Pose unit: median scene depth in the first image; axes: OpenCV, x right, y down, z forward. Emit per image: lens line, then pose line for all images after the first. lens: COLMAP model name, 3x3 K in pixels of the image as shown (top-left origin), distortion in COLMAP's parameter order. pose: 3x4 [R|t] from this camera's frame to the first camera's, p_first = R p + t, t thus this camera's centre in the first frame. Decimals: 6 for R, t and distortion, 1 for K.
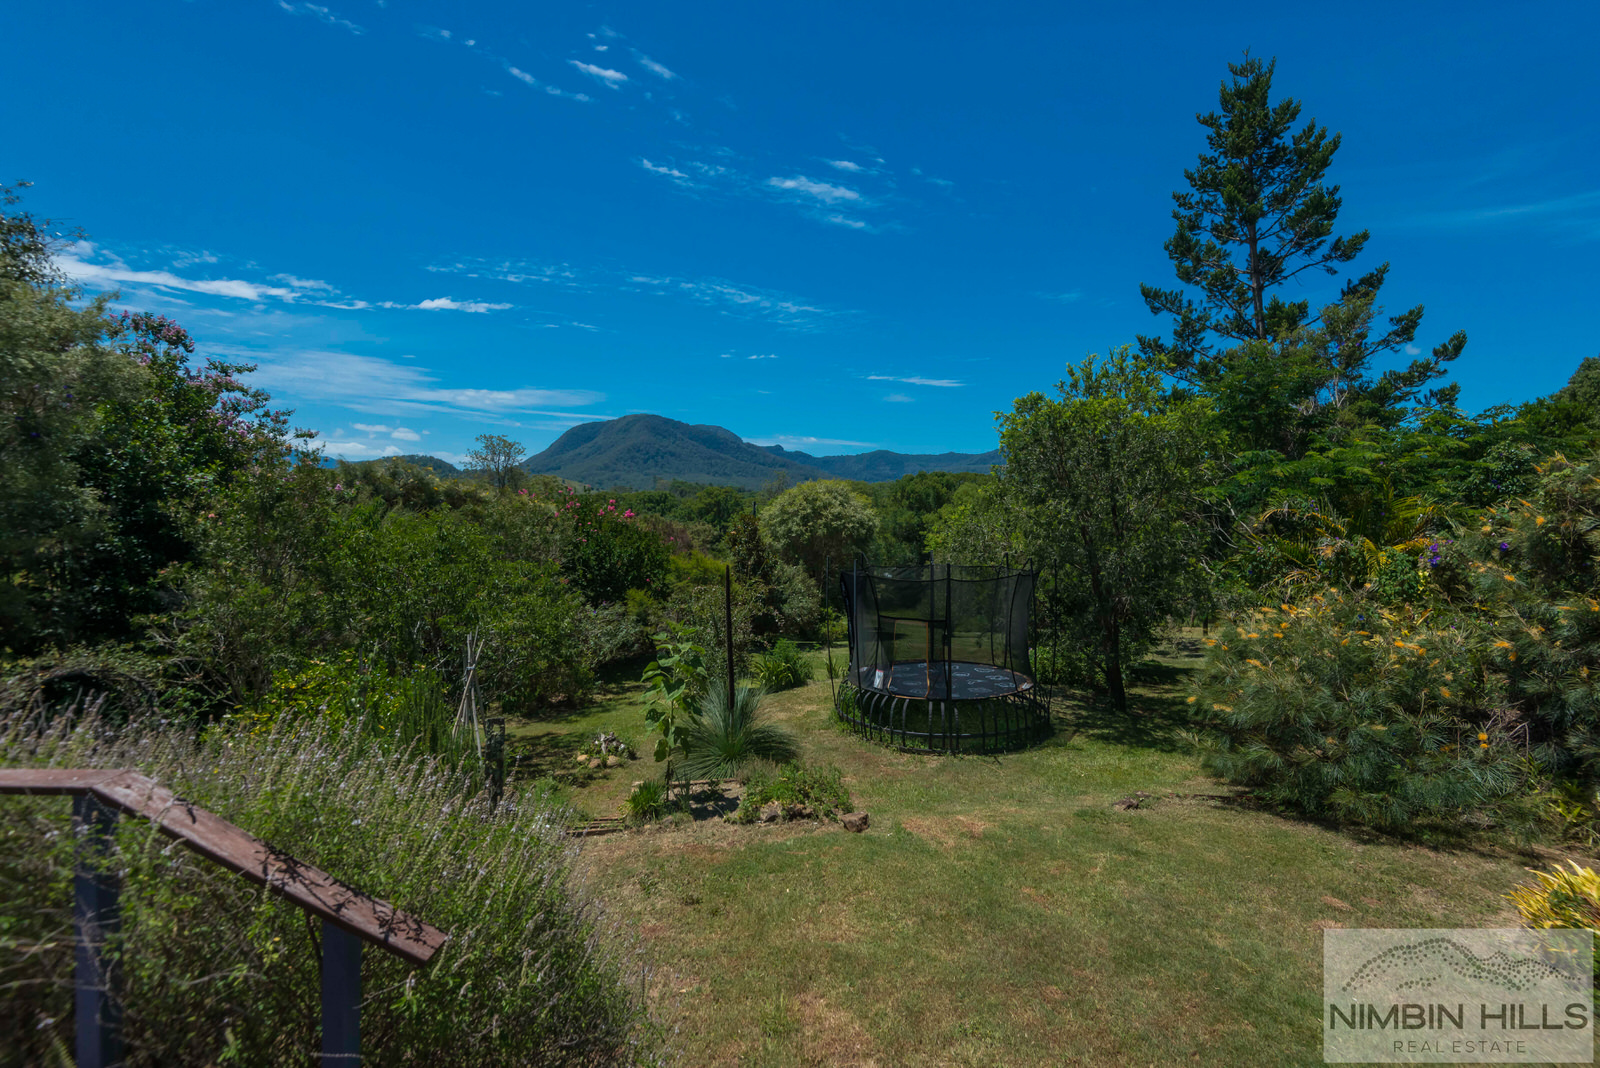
lens RADIAL K [[757.9, 0, 839.1], [0, 757.9, 515.2], [0, 0, 1]] dist [0.024291, -0.004502]
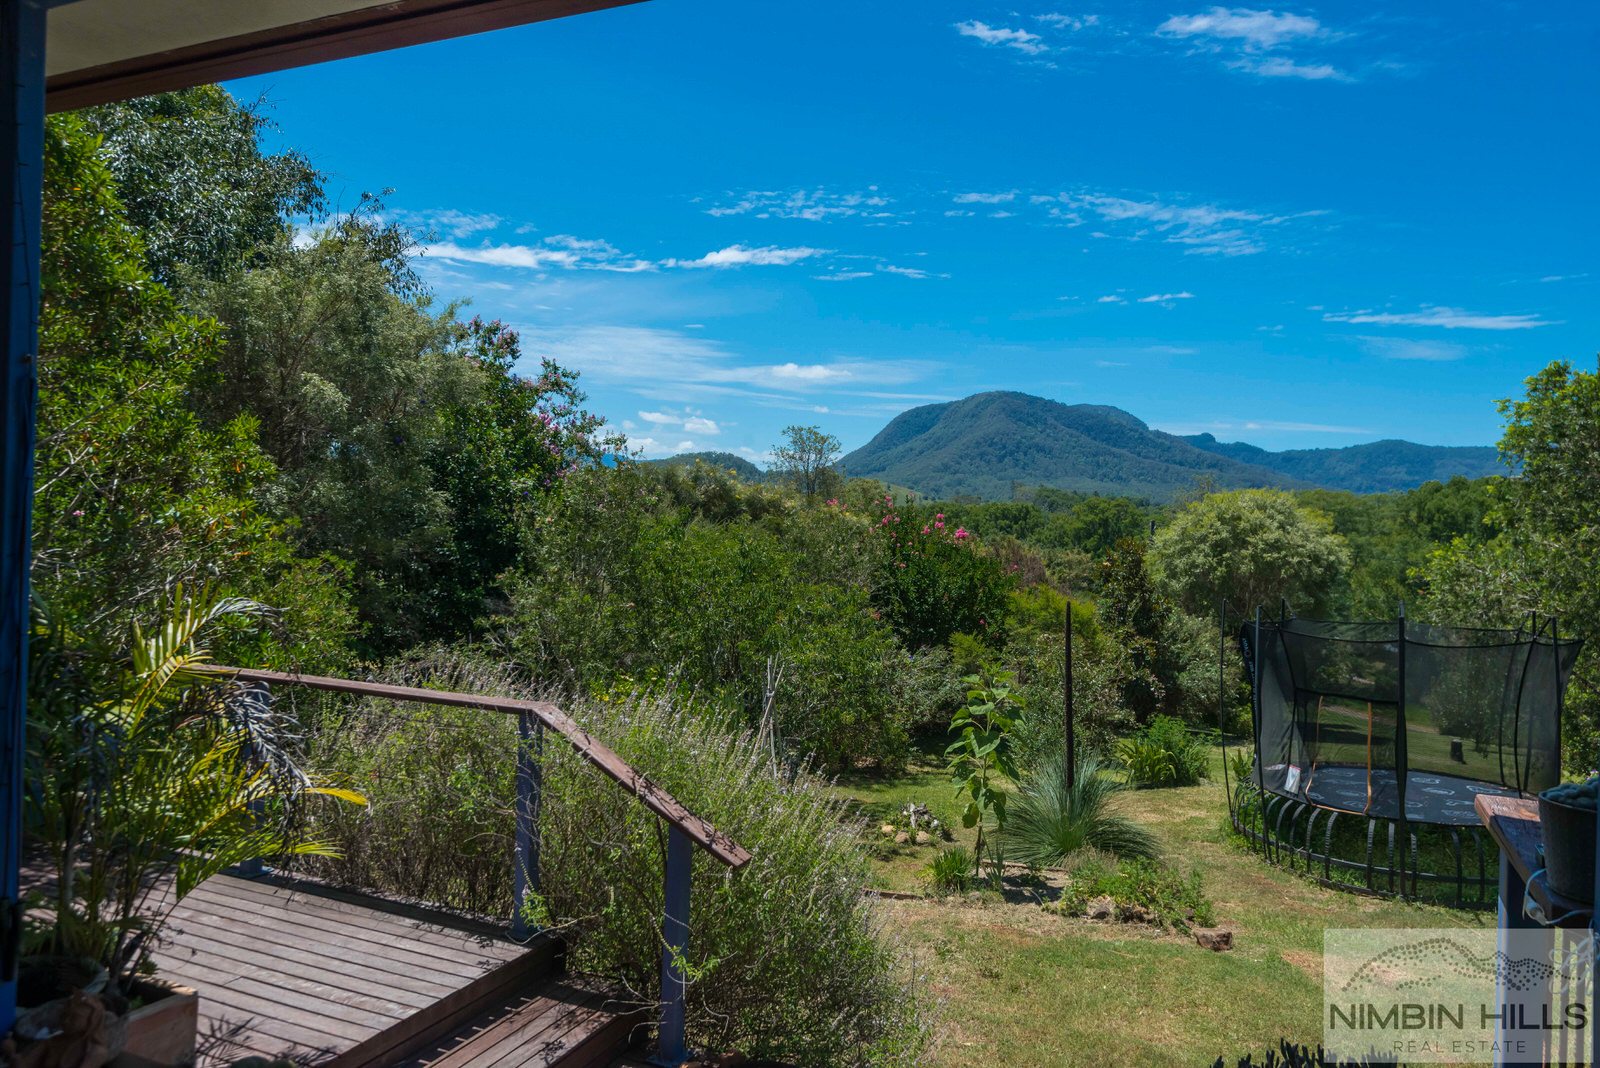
lens RADIAL K [[1125.2, 0, 800.7], [0, 1125.2, 507.4], [0, 0, 1]] dist [0.039440, -0.000138]
pose [[0.910725, 0.016789, -0.412673, 0.066980], [-0.028307, 0.999361, -0.021812, 0.002819], [0.412043, 0.031547, 0.910618, -0.141681]]
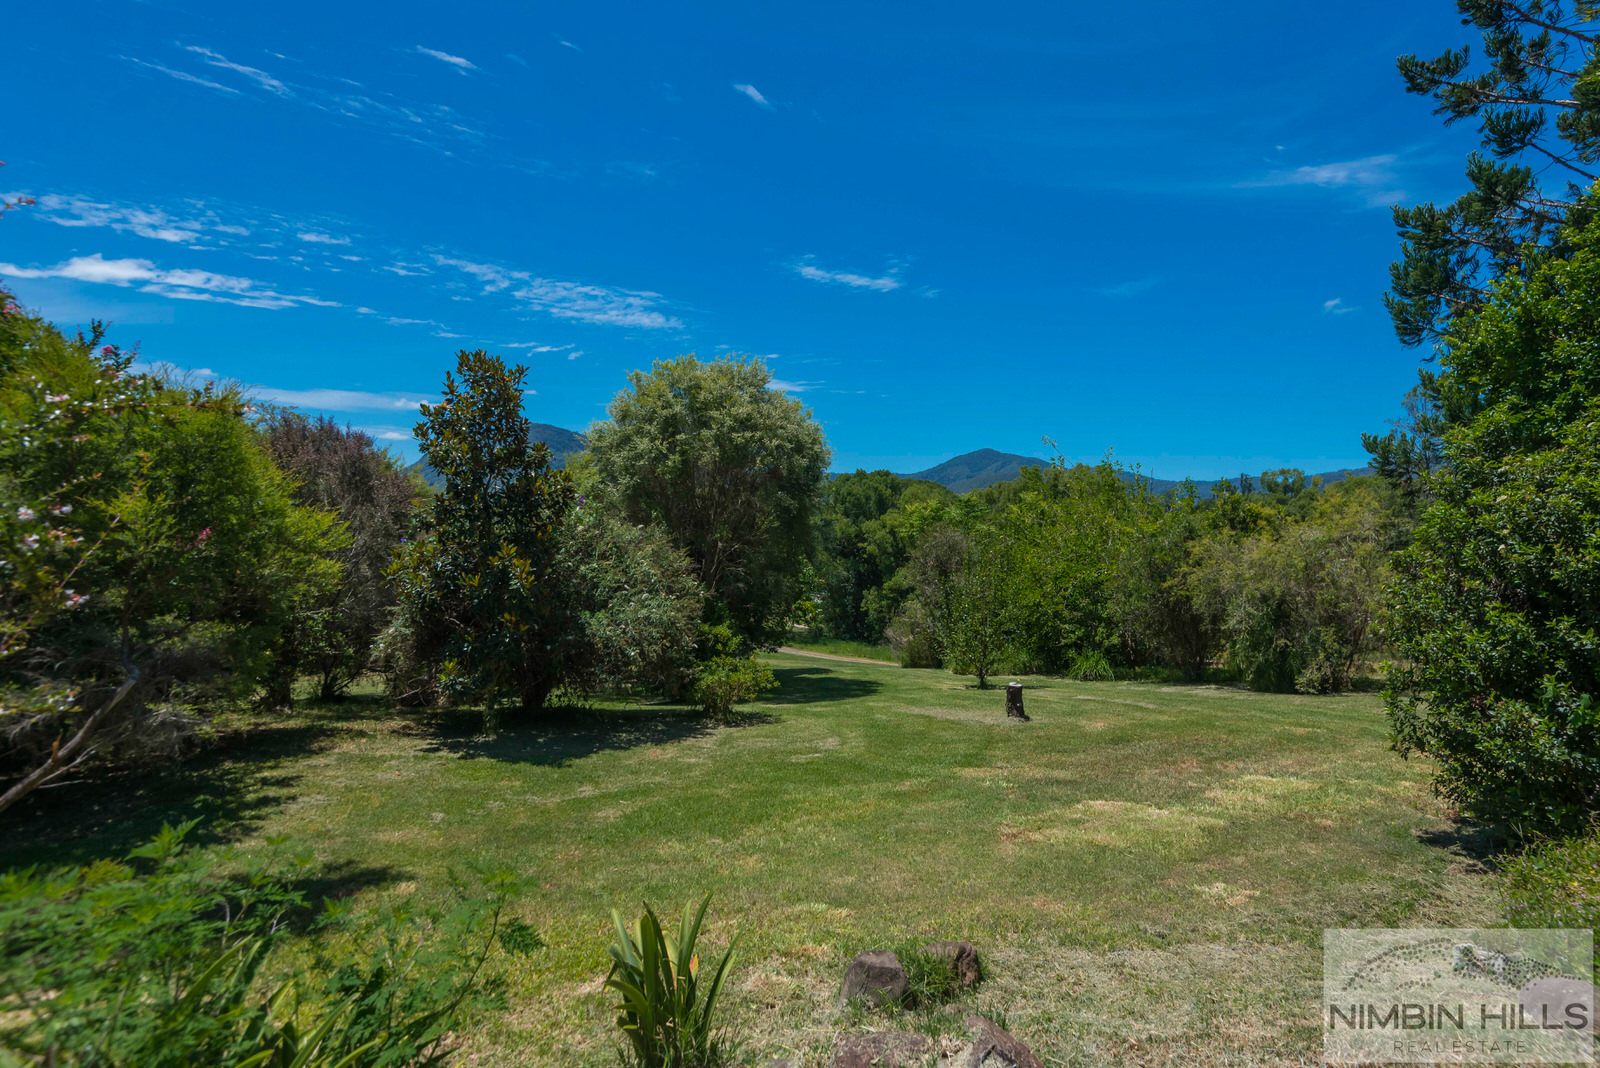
lens RADIAL K [[782.9, 0, 799.6], [0, 782.9, 535.2], [0, 0, 1]] dist [-0.017801, -0.000646]
pose [[0.998621, -0.001921, 0.052455, 0.012801], [0.002789, 0.999861, -0.016467, 0.173694], [-0.052416, 0.016591, 0.998487, 1.231796]]
